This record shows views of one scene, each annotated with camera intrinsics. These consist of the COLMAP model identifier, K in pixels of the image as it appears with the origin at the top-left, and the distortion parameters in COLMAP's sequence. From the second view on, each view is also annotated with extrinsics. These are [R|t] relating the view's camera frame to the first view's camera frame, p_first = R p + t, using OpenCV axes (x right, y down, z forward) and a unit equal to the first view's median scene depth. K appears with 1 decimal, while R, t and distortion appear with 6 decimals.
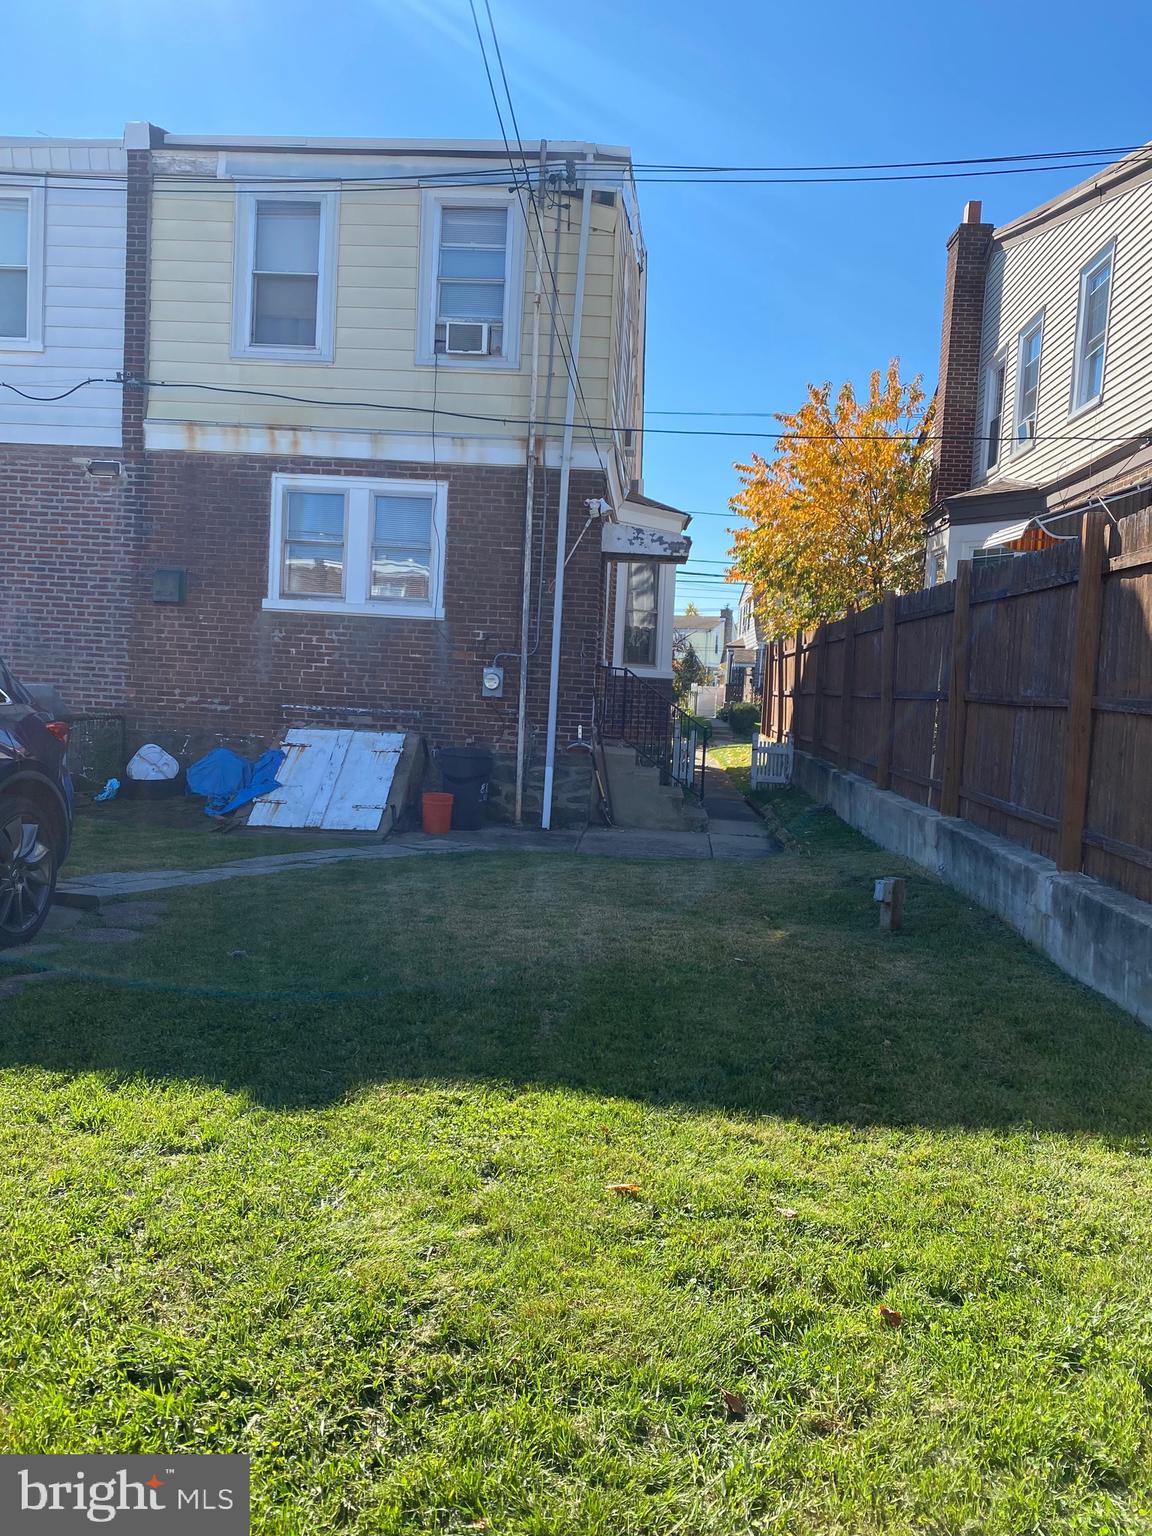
lens RADIAL K [[1173.1, 0, 562.0], [0, 1173.1, 768.8], [0, 0, 1]] dist [0.128943, -0.266644]
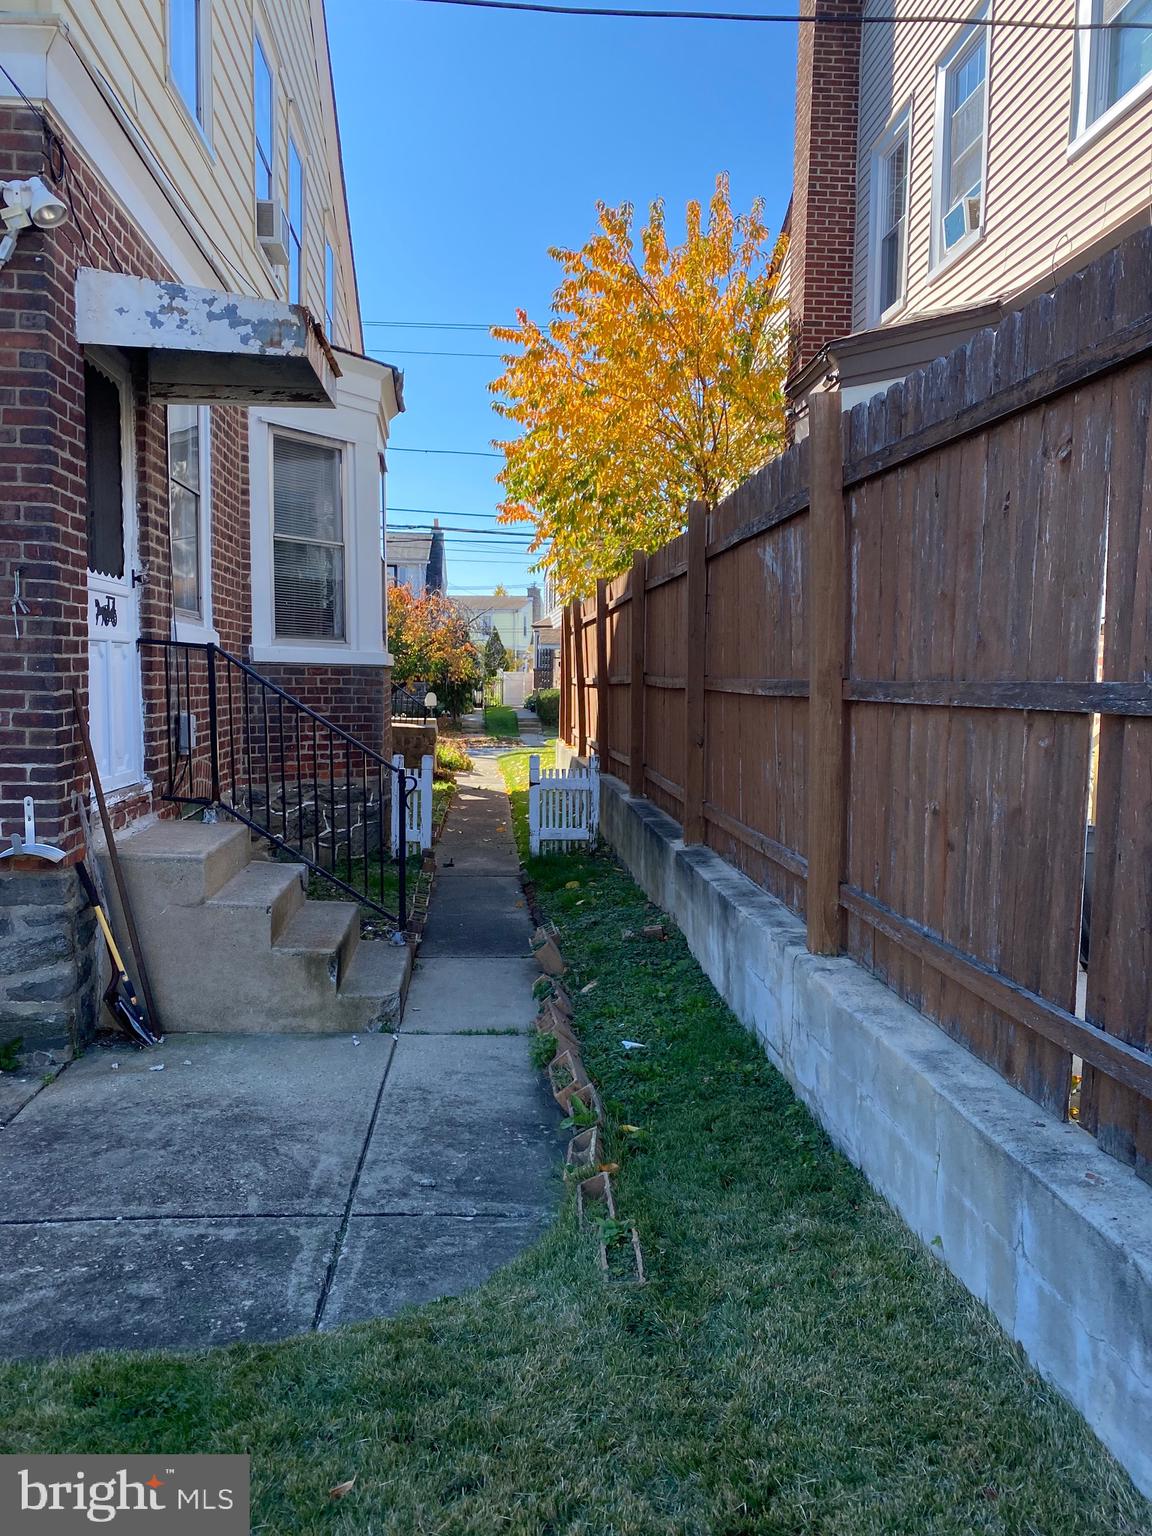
lens RADIAL K [[1173.1, 0, 562.0], [0, 1173.1, 768.8], [0, 0, 1]] dist [0.128943, -0.266644]
pose [[0.987720, -0.048628, 0.148471, 0.083161], [0.046951, 0.998788, 0.014777, -0.028264], [-0.149010, -0.007625, 0.988806, 0.387335]]
